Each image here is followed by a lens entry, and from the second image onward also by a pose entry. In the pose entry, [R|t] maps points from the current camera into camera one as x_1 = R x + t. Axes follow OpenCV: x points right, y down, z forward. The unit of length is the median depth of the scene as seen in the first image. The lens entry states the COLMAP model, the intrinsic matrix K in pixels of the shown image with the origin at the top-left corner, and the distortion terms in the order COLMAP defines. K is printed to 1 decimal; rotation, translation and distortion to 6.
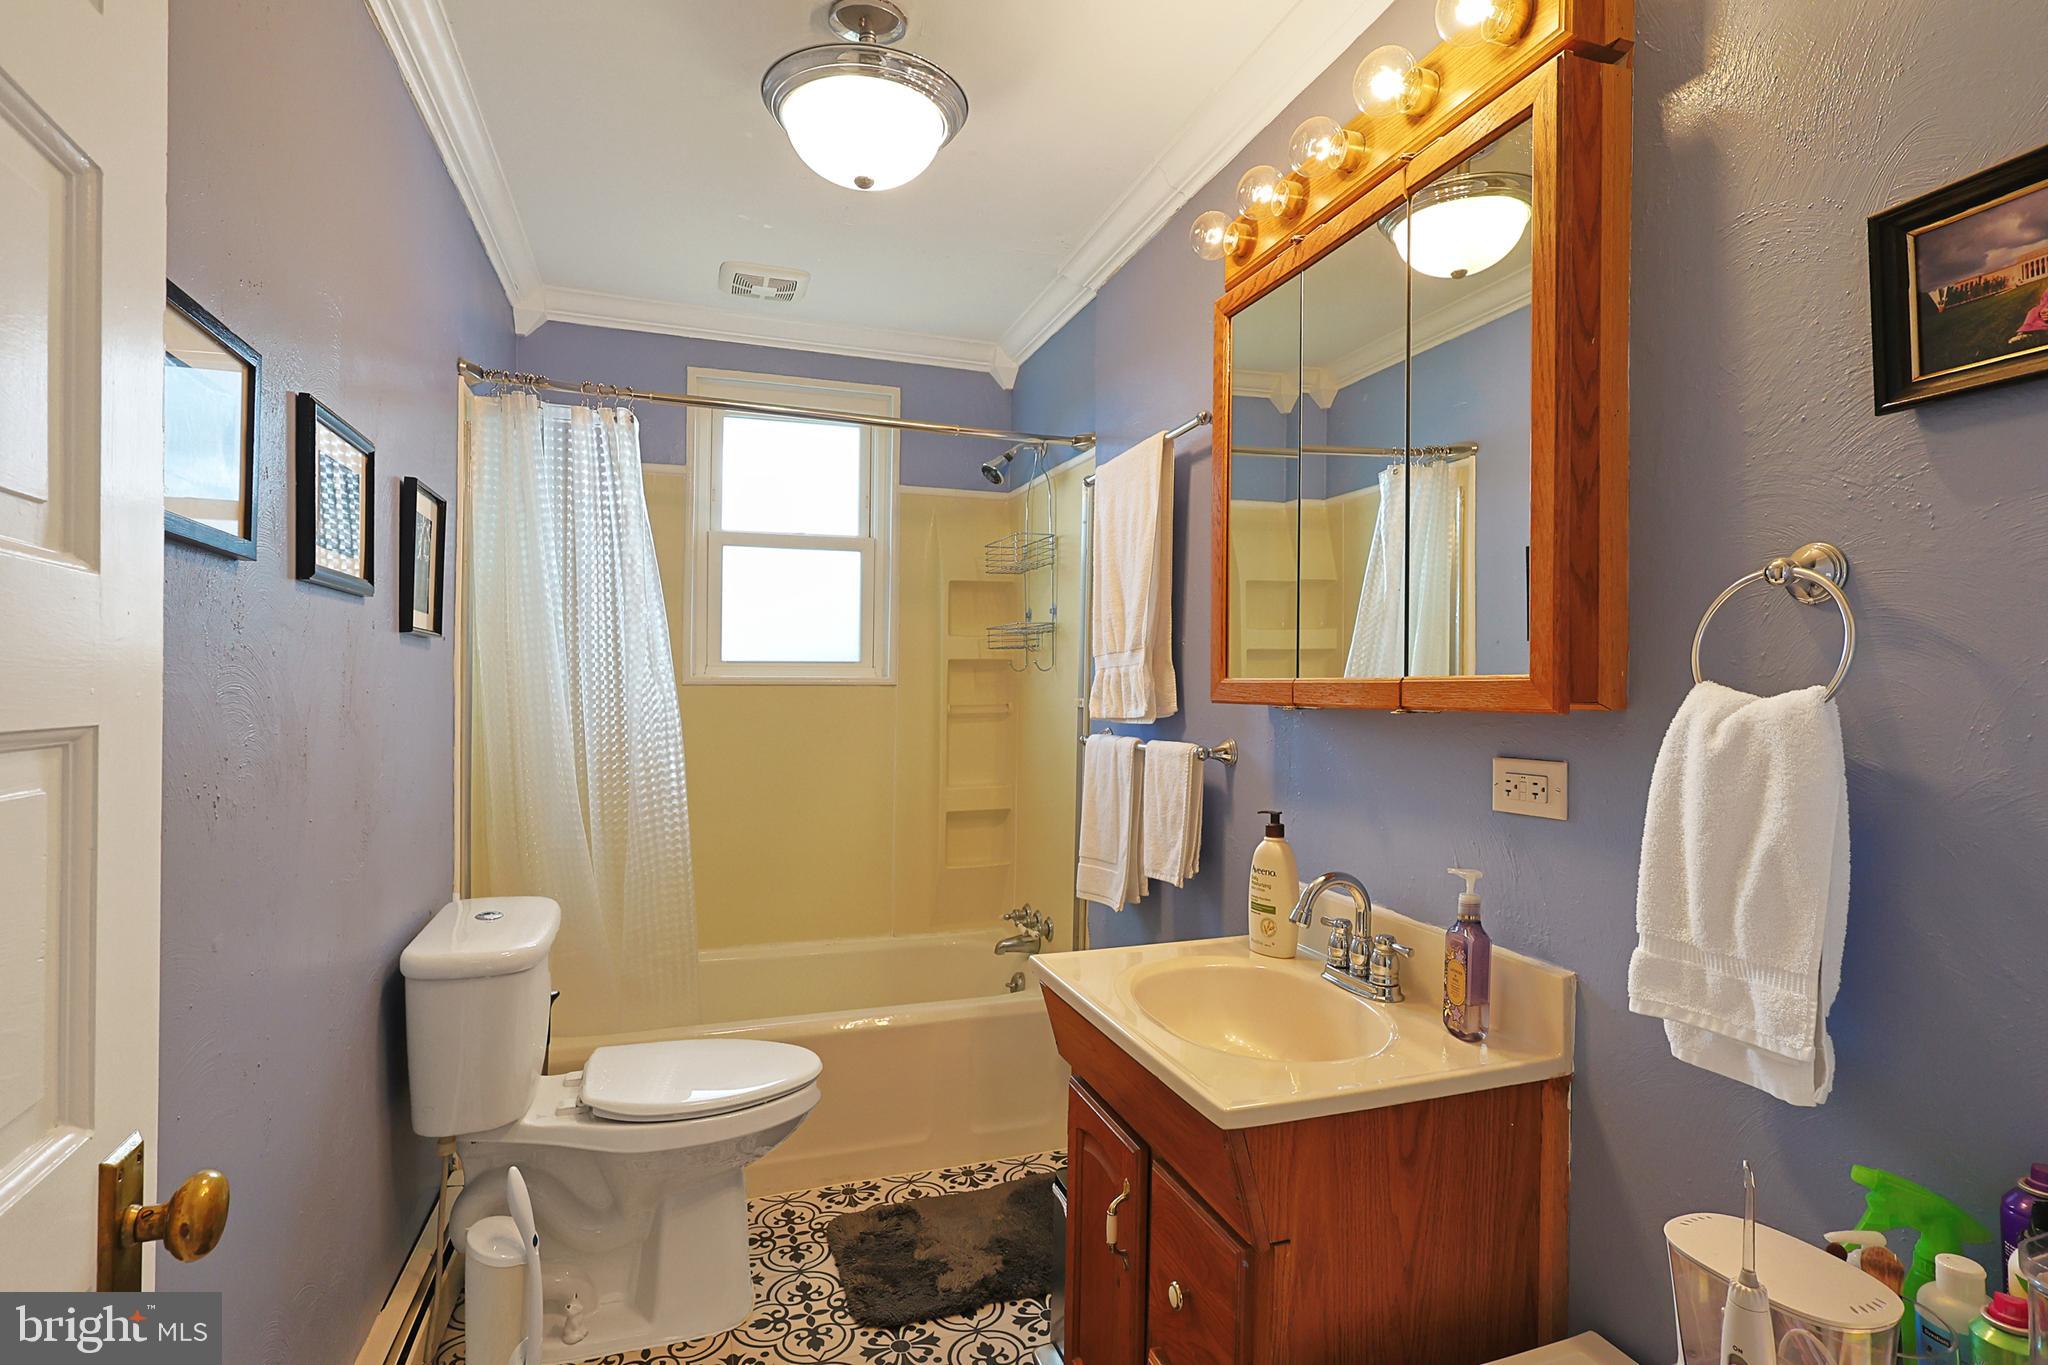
lens RADIAL K [[999.6, 0, 1030.1], [0, 999.6, 681.5], [0, 0, 1]] dist [0.001631, -0.000264]
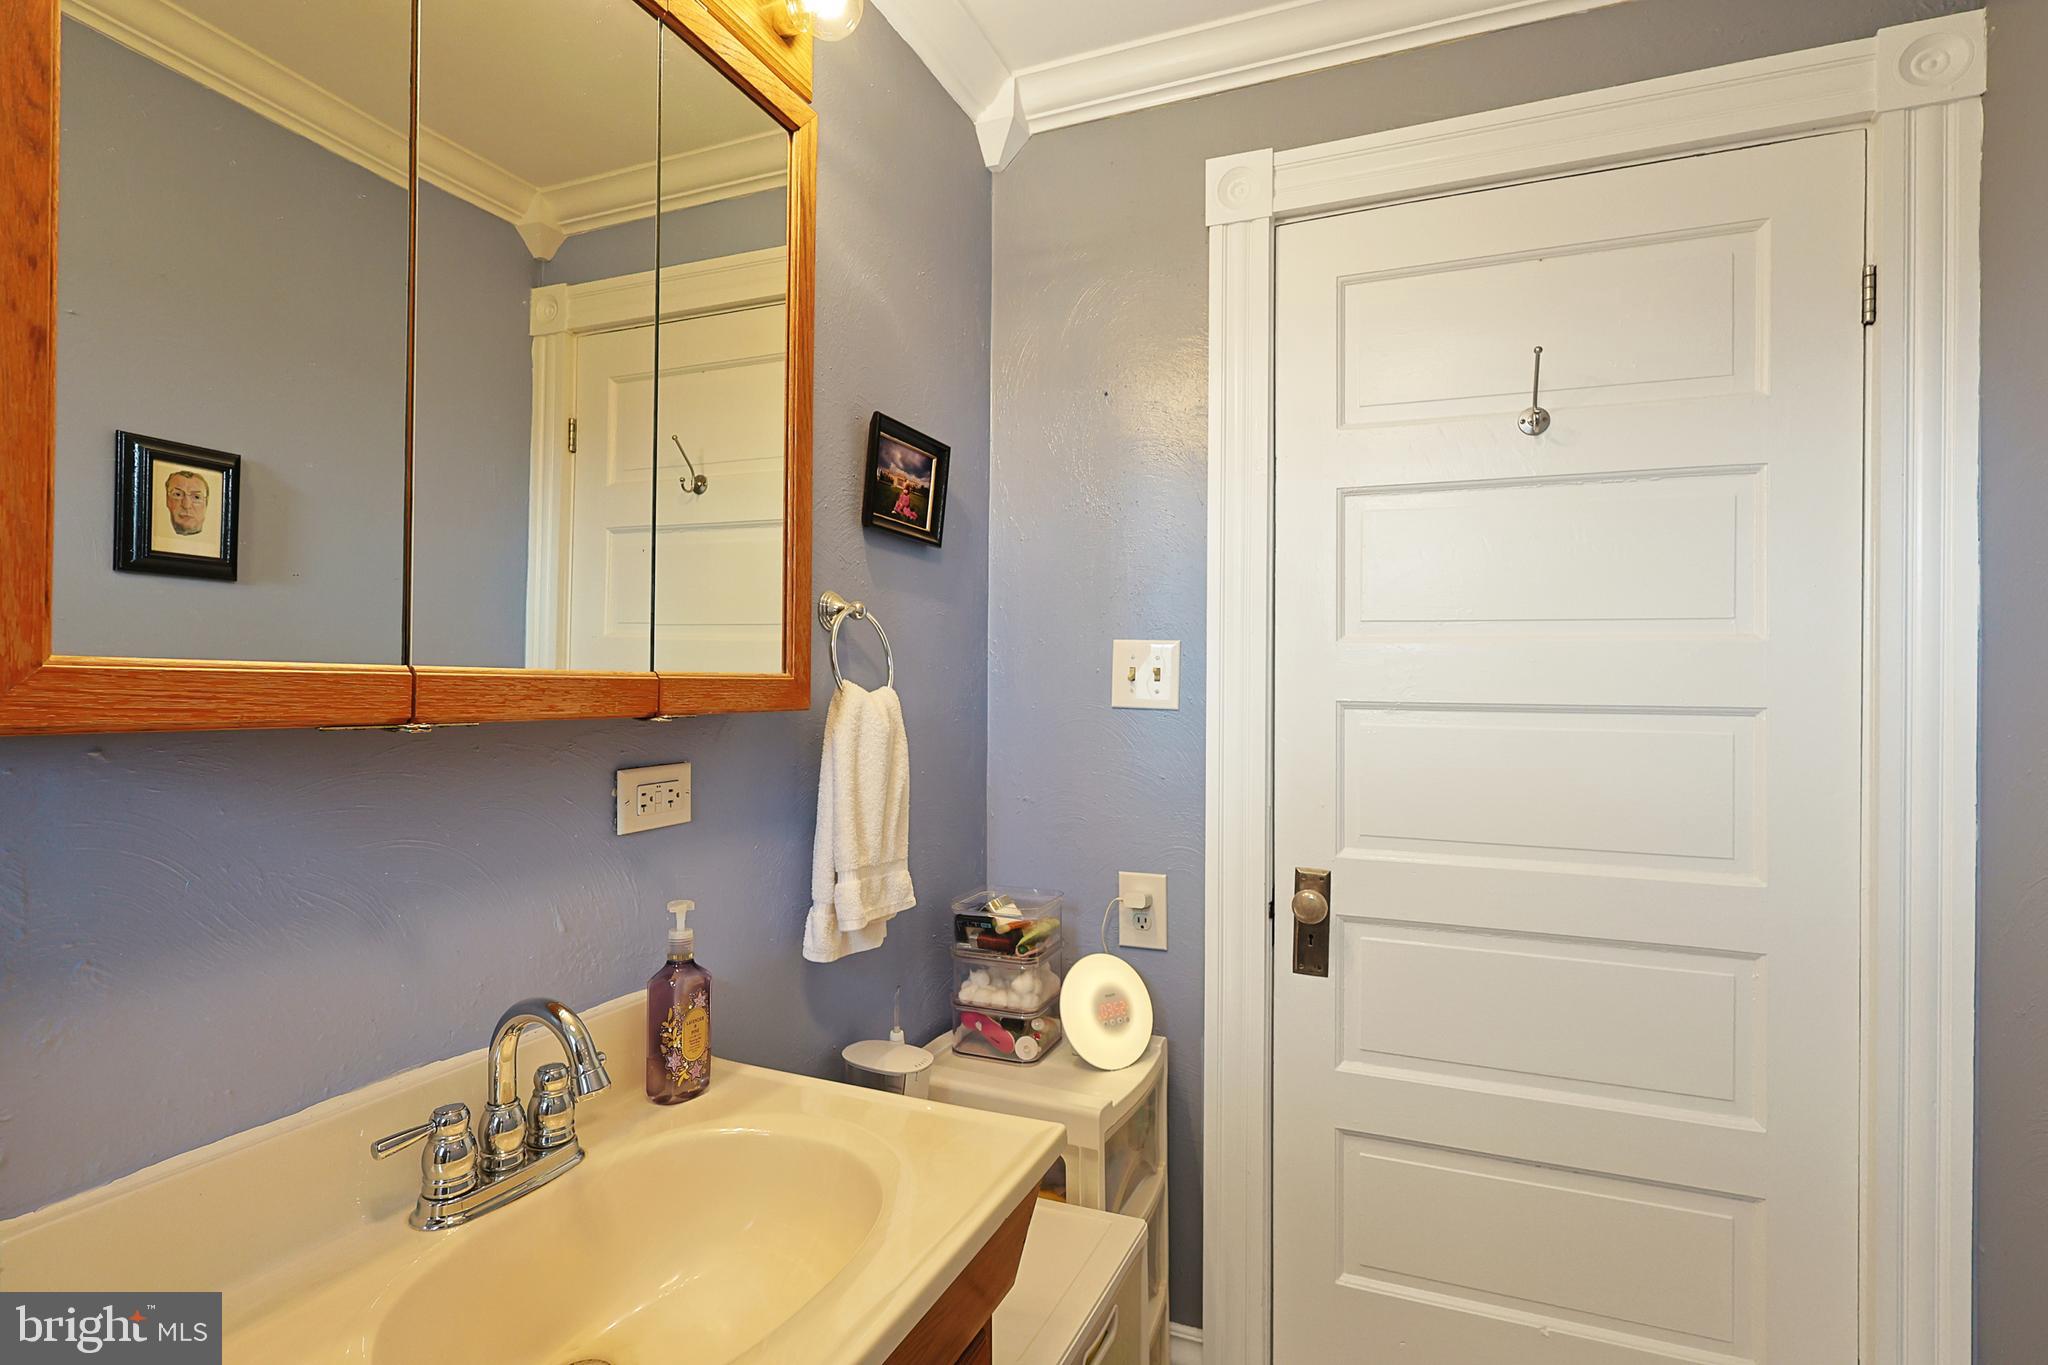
lens RADIAL K [[999.6, 0, 1030.1], [0, 999.6, 681.5], [0, 0, 1]] dist [0.001631, -0.000264]
pose [[-0.752906, -0.007896, 0.658081, -0.443318], [-0.015447, 0.999865, -0.005676, 0.003547], [-0.657947, -0.014439, -0.752926, 1.898689]]
